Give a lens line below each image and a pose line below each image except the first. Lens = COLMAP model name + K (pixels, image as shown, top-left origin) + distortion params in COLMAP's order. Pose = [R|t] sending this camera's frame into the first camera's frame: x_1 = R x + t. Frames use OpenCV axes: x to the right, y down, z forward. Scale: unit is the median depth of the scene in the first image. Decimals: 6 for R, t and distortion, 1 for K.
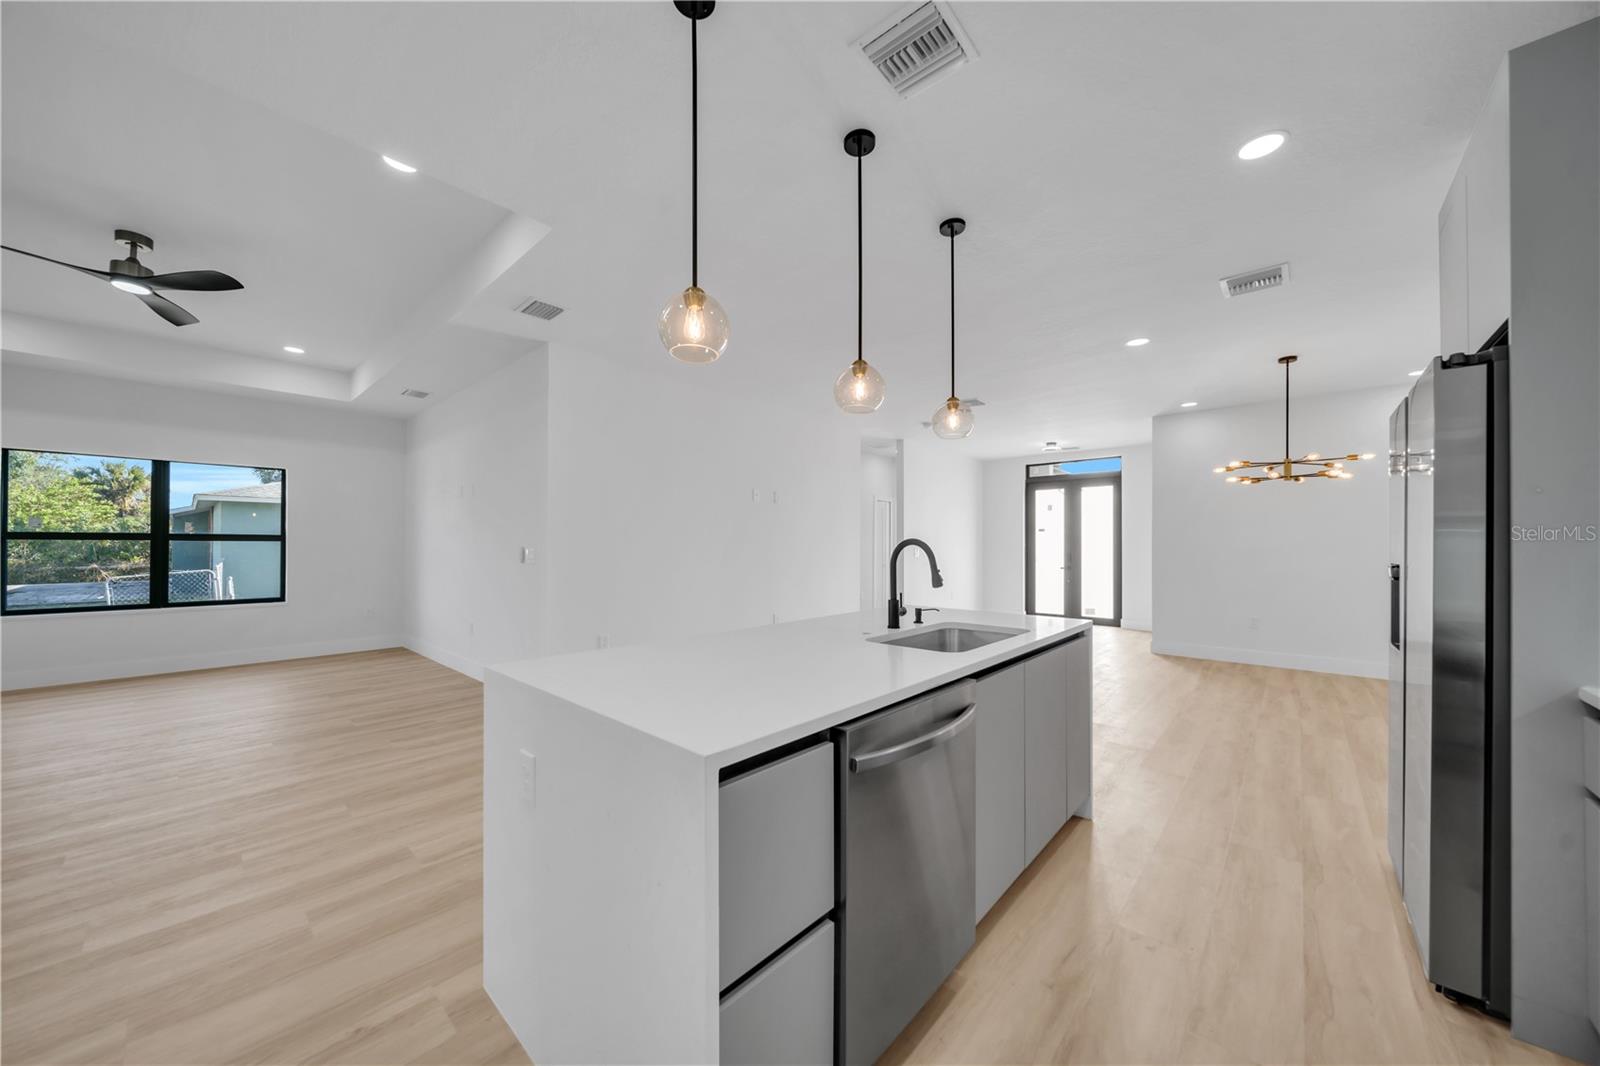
lens RADIAL K [[554.2, 0, 799.3], [0, 554.2, 543.1], [0, 0, 1]] dist [-0.003483, 0.000205]
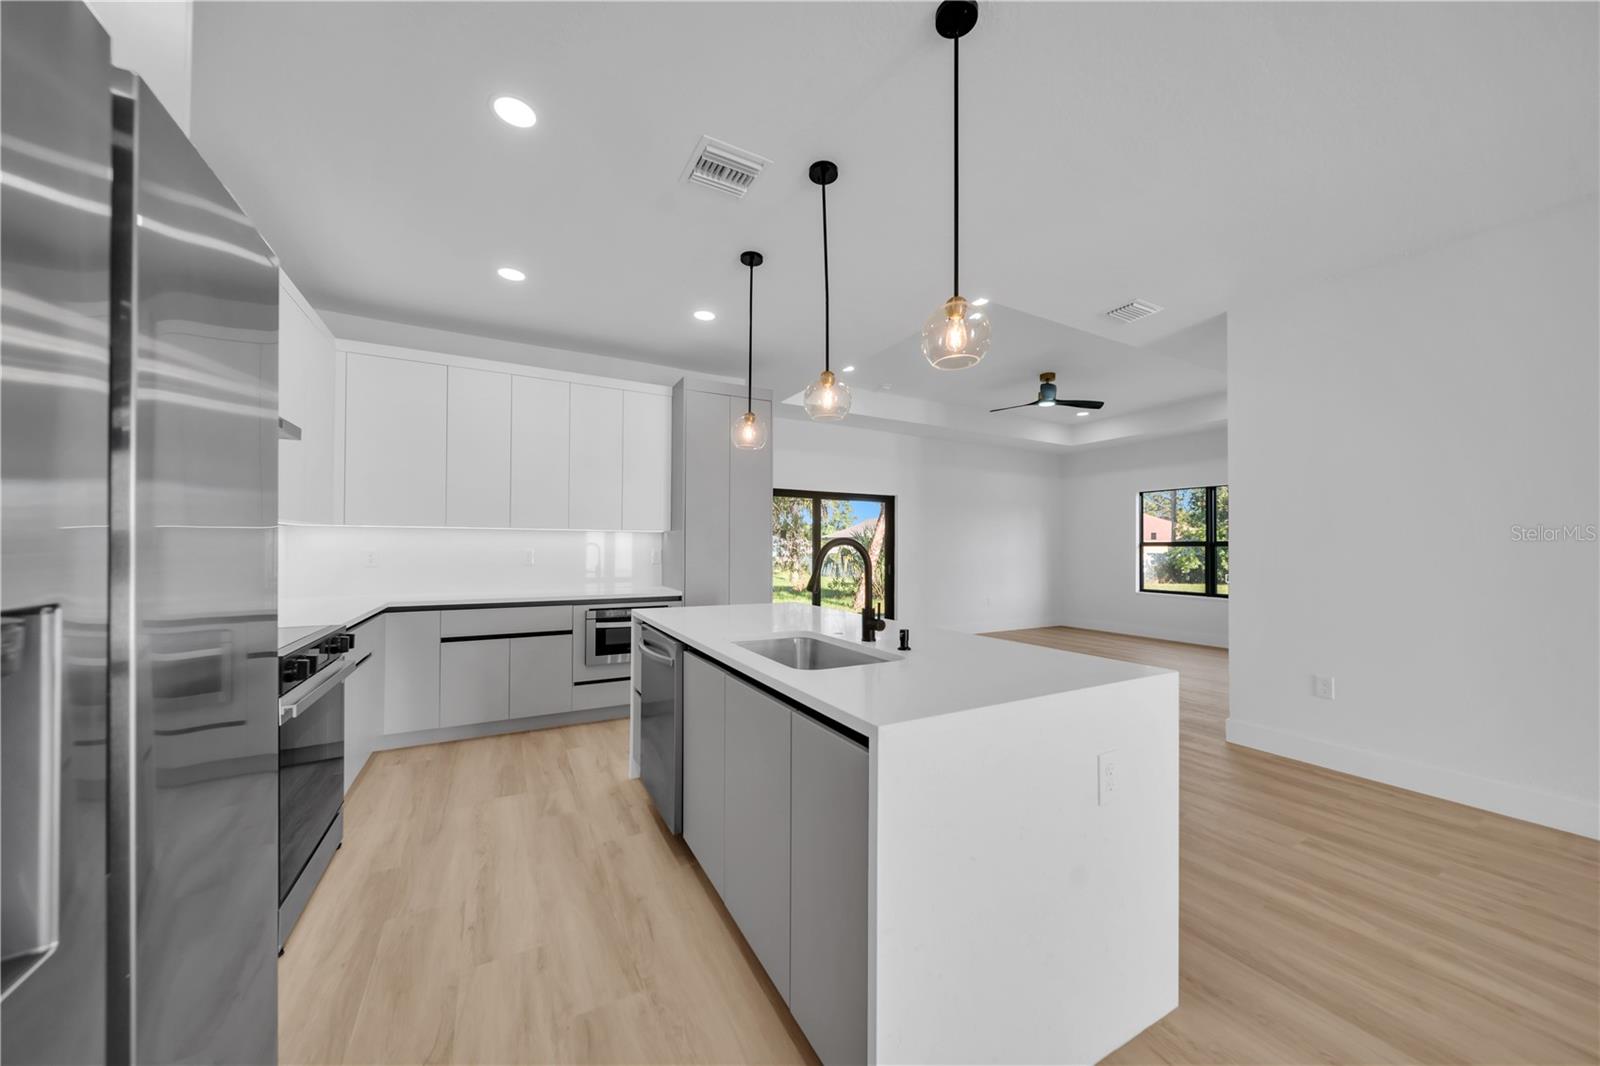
lens RADIAL K [[554.2, 0, 804.0], [0, 554.2, 543.6], [0, 0, 1]] dist [-0.003483, 0.000205]
pose [[-0.329071, -0.012762, -0.944219, 0.541264], [0.000380, 0.999907, -0.013648, 0.007168], [0.944305, -0.004850, -0.329035, 0.628724]]
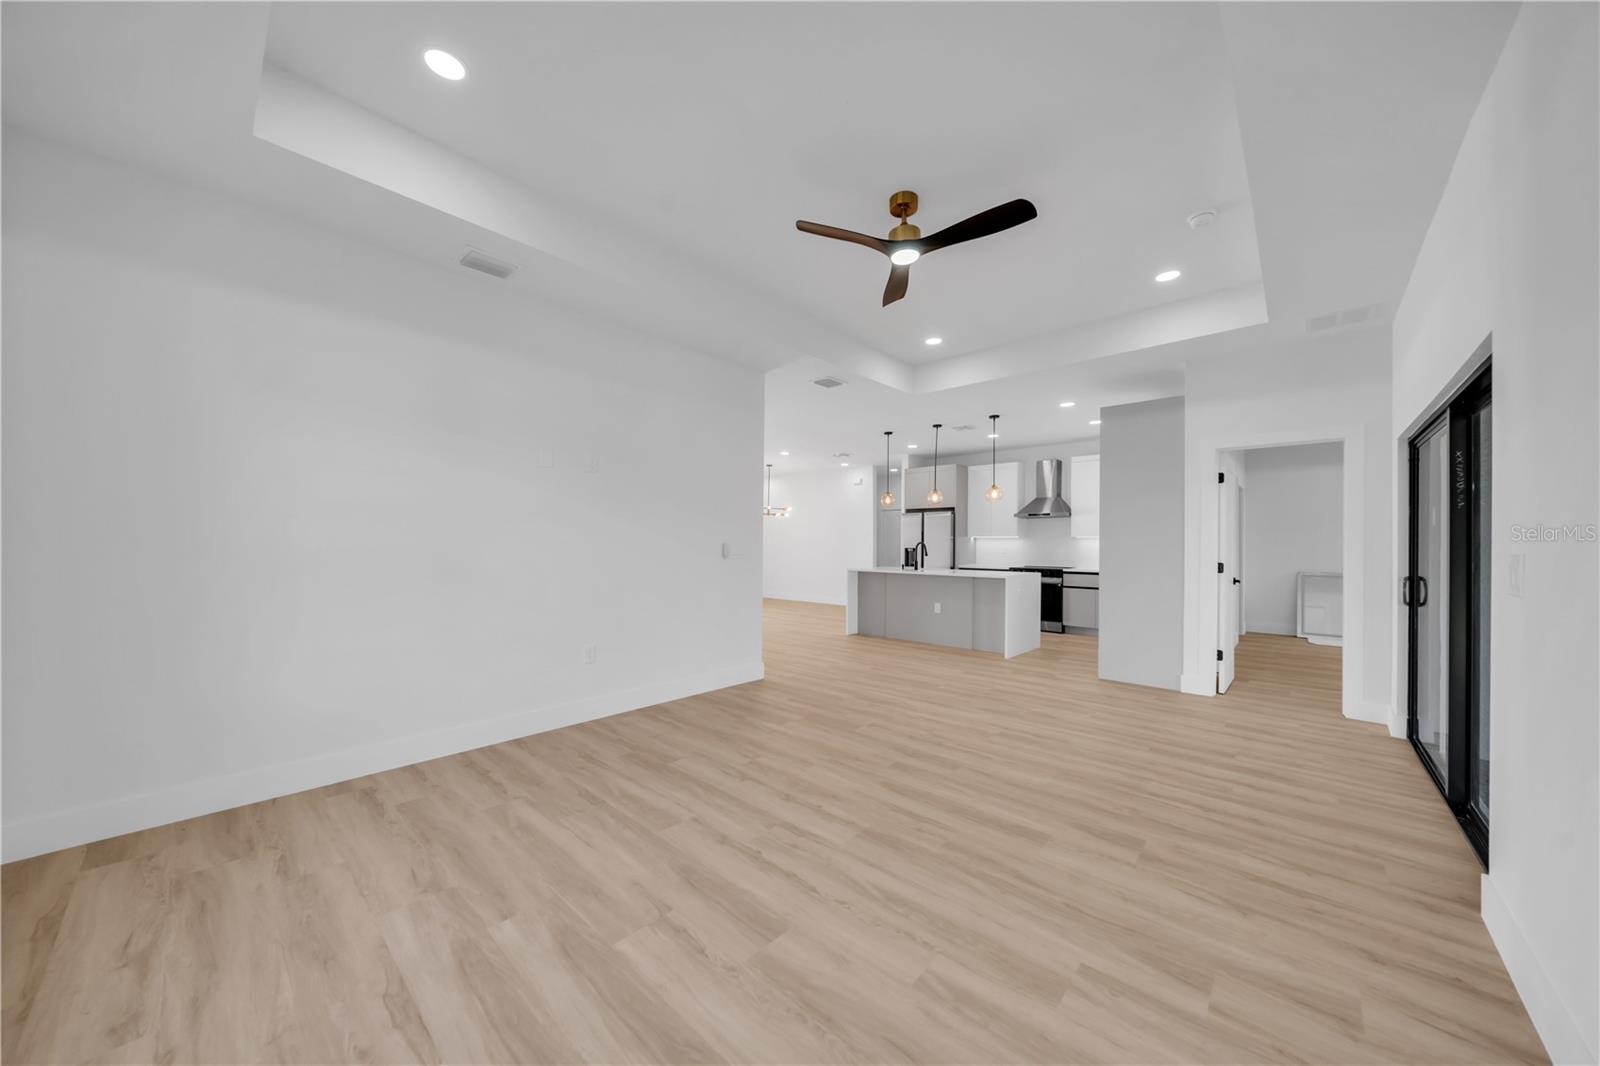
lens RADIAL K [[554.2, 0, 798.4], [0, 554.2, 540.3], [0, 0, 1]] dist [-0.003483, 0.000205]
pose [[0.011677, 0.004236, 0.999923, -1.579514], [-0.014262, 0.999890, -0.004069, 0.003636], [-0.999830, -0.014213, 0.011736, 0.861215]]
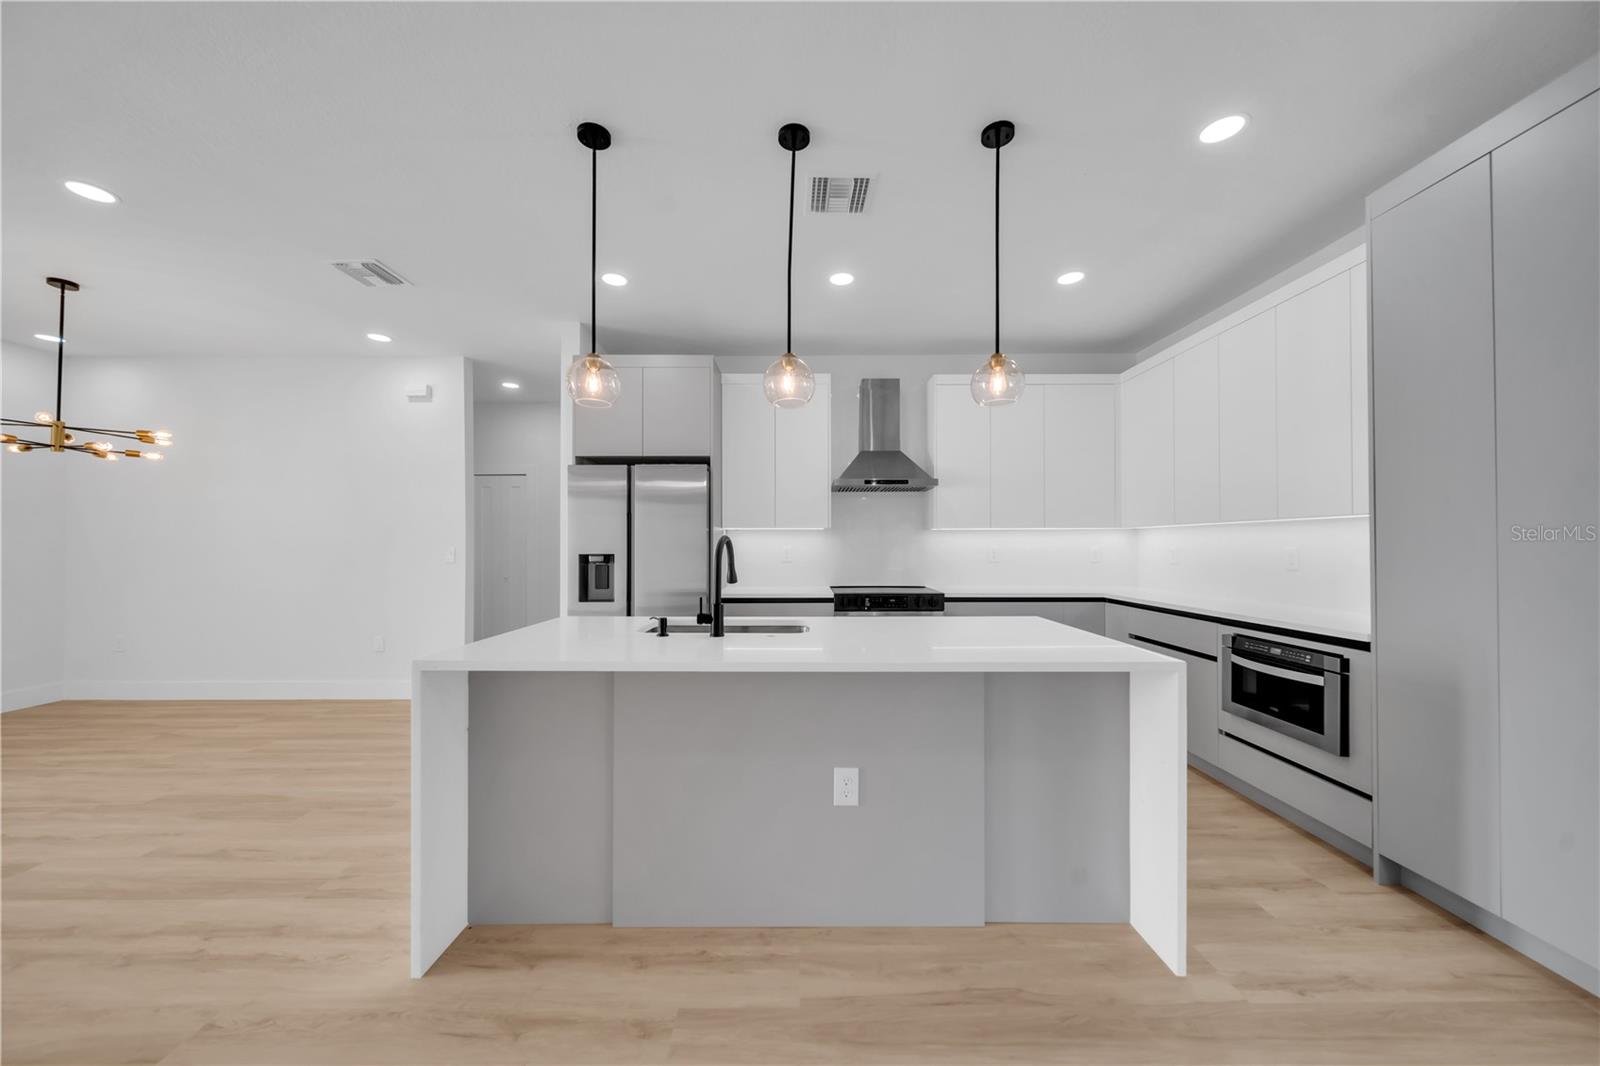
lens RADIAL K [[554.2, 0, 800.3], [0, 554.2, 542.9], [0, 0, 1]] dist [-0.003483, 0.000205]
pose [[-0.673636, 0.000927, 0.739063, -0.300466], [-0.005308, 0.999967, -0.006092, 0.003910], [-0.739044, -0.008026, -0.673609, 0.789787]]
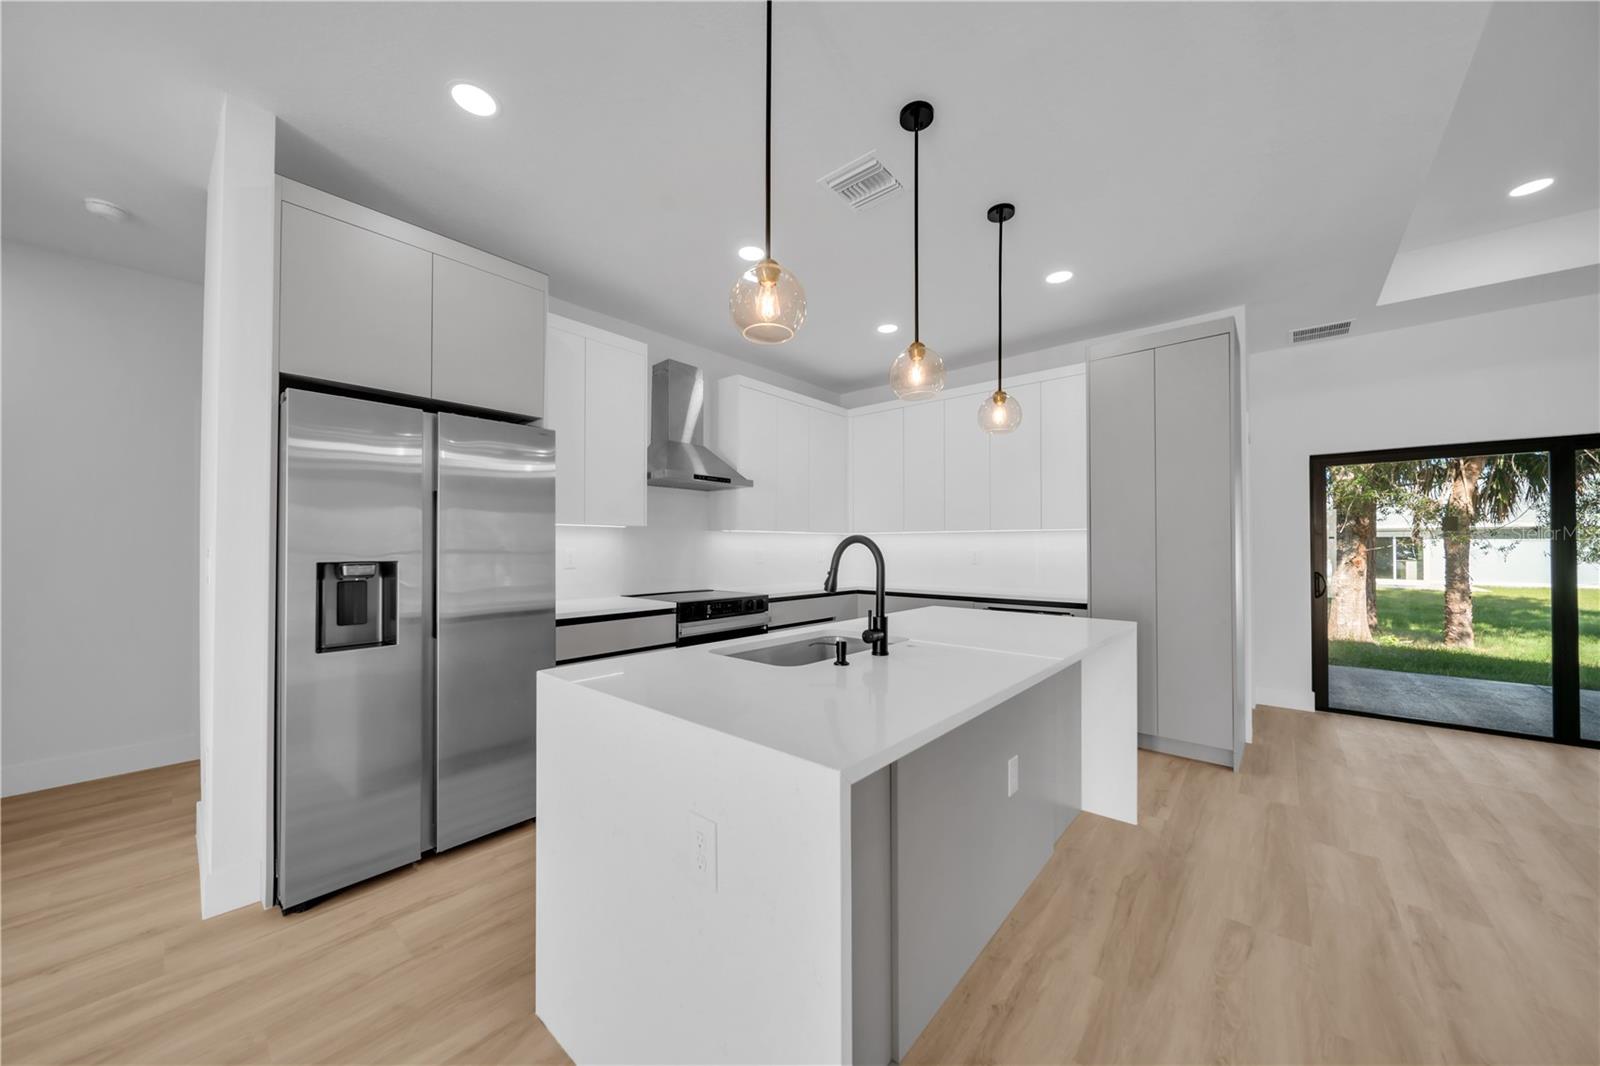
lens RADIAL K [[554.2, 0, 801.6], [0, 554.2, 540.8], [0, 0, 1]] dist [-0.003483, 0.000205]
pose [[-0.999650, -0.003931, -0.026166, 0.156339], [-0.003424, 0.999806, -0.019376, 0.008037], [0.026237, -0.019280, -0.999470, 0.918303]]
